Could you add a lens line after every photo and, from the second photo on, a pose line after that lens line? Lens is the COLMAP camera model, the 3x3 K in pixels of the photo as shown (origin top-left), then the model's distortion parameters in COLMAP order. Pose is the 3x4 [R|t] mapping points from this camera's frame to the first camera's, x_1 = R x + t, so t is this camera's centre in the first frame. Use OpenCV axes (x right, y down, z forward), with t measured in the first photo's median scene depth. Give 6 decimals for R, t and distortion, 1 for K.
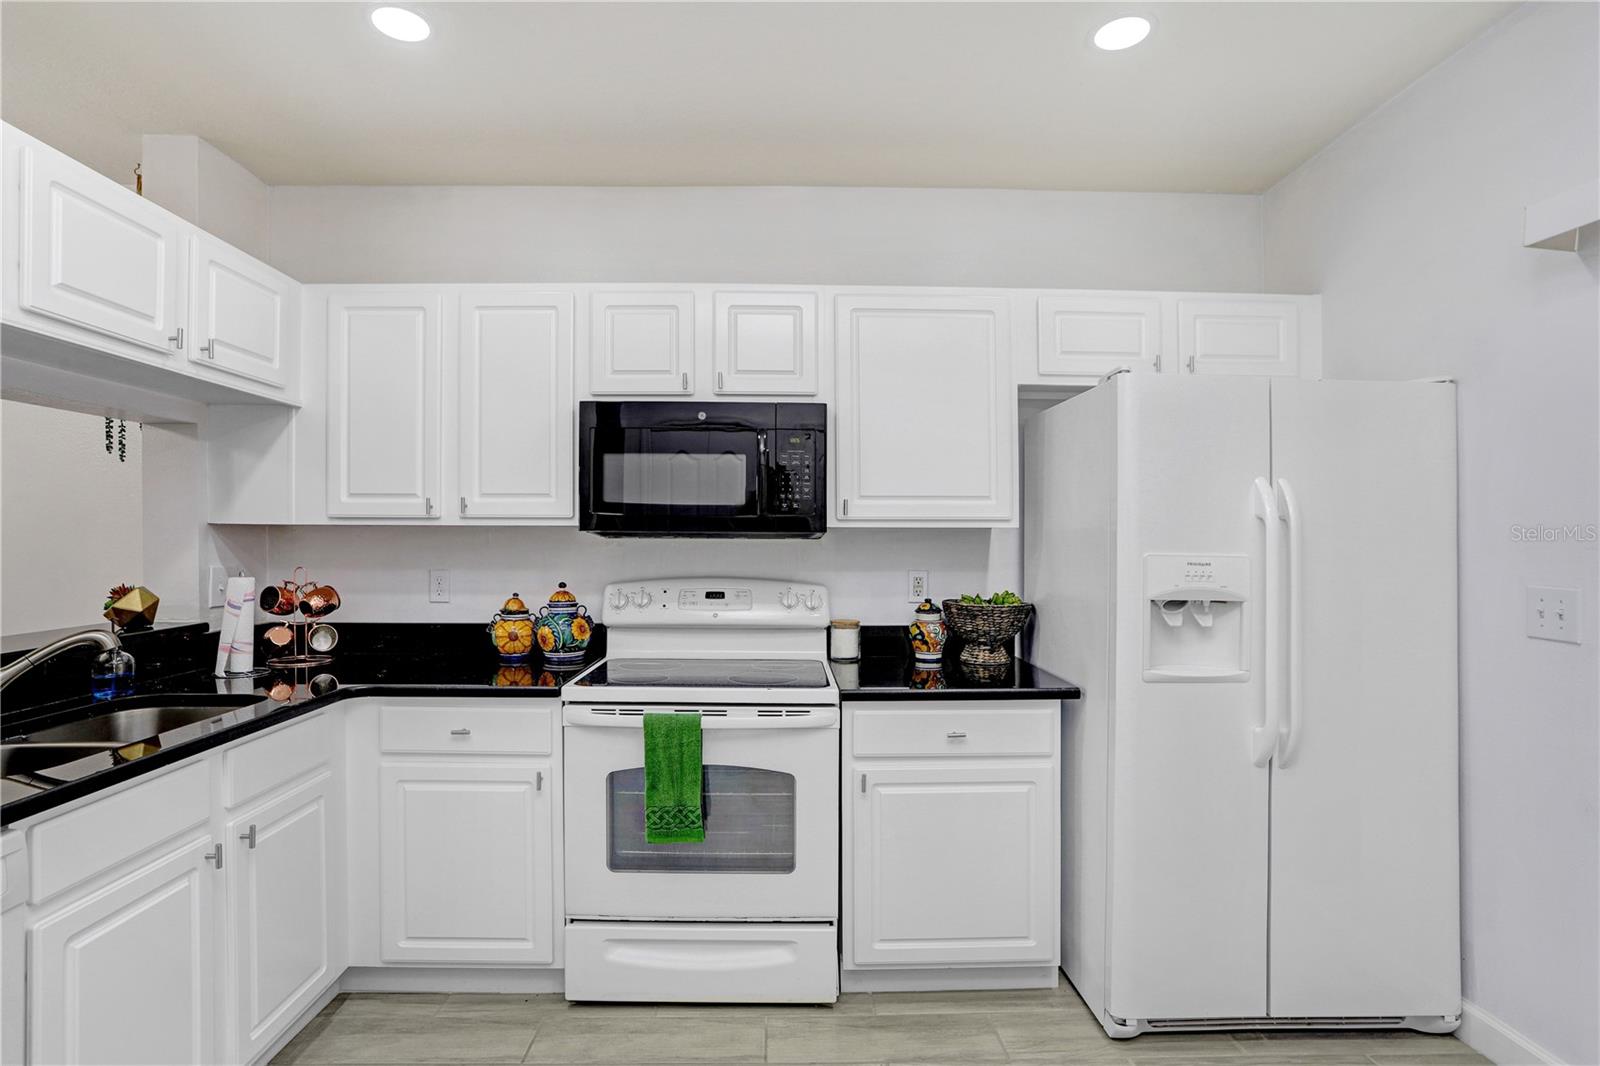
lens RADIAL K [[796.9, 0, 801.4], [0, 796.9, 542.8], [0, 0, 1]] dist [-0.045643, 0.006045]
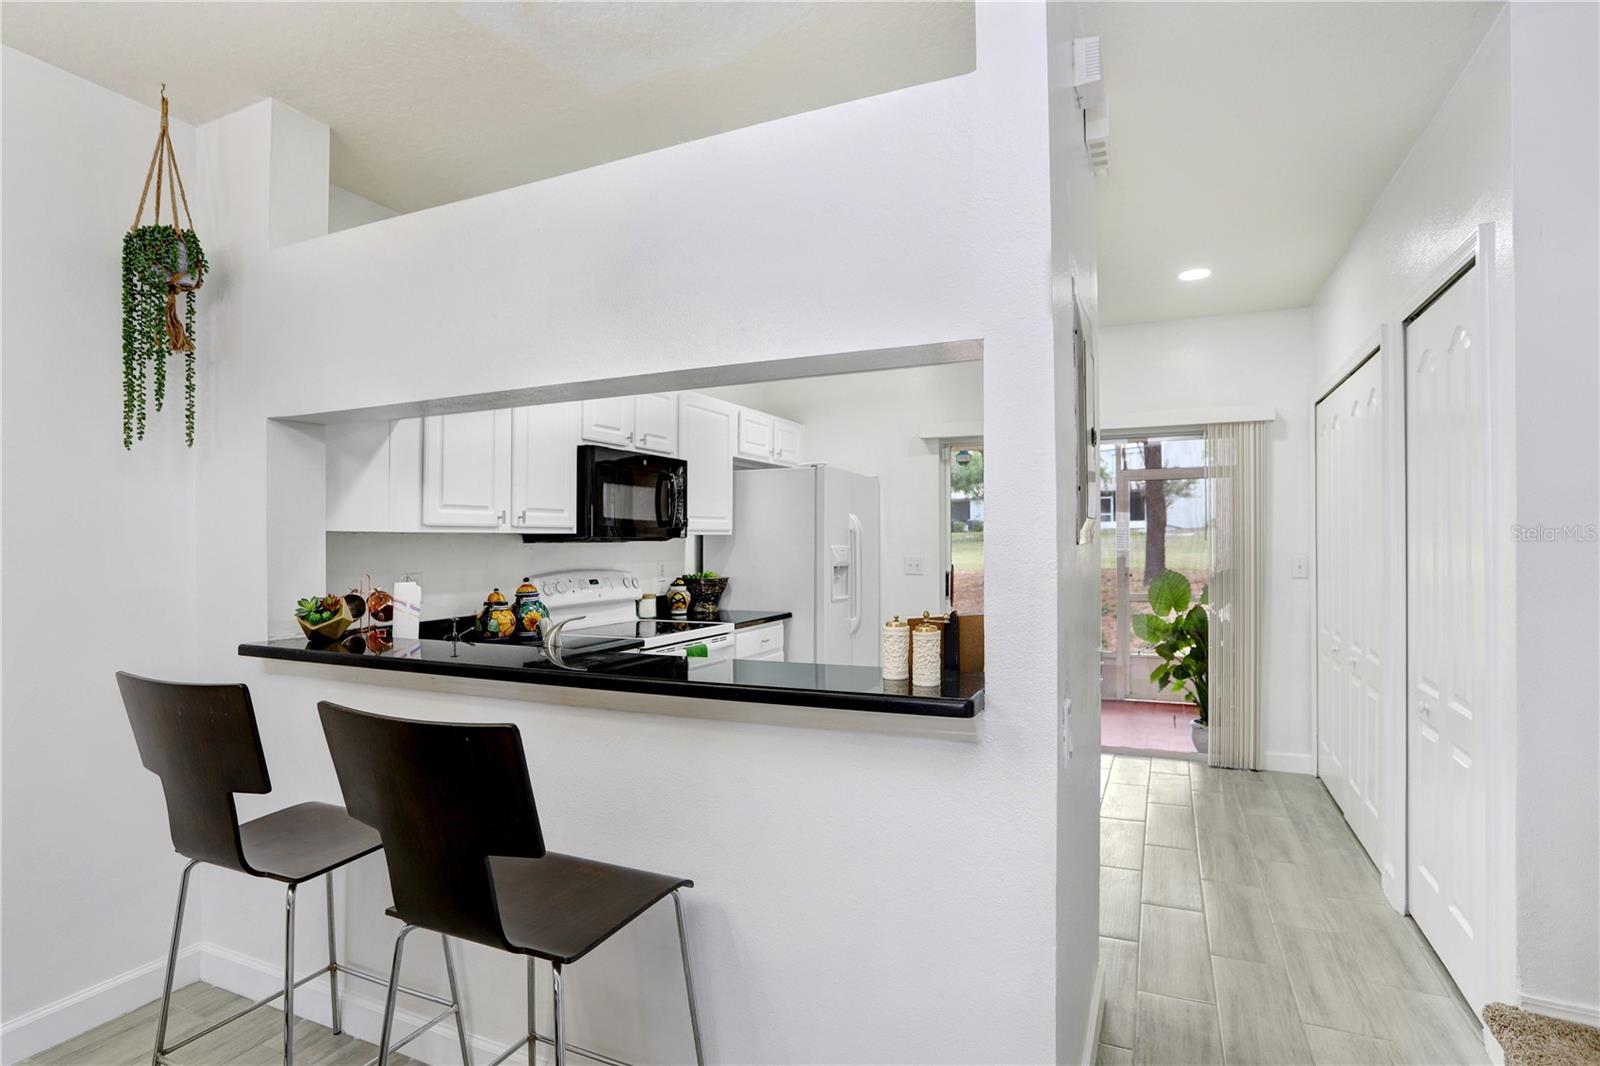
lens RADIAL K [[796.9, 0, 790.5], [0, 796.9, 531.6], [0, 0, 1]] dist [-0.045643, 0.006045]
pose [[0.444430, 0.002271, 0.895810, -1.276022], [0.006280, 0.999964, -0.005650, -0.014310], [-0.895791, 0.008137, 0.444400, 0.054927]]
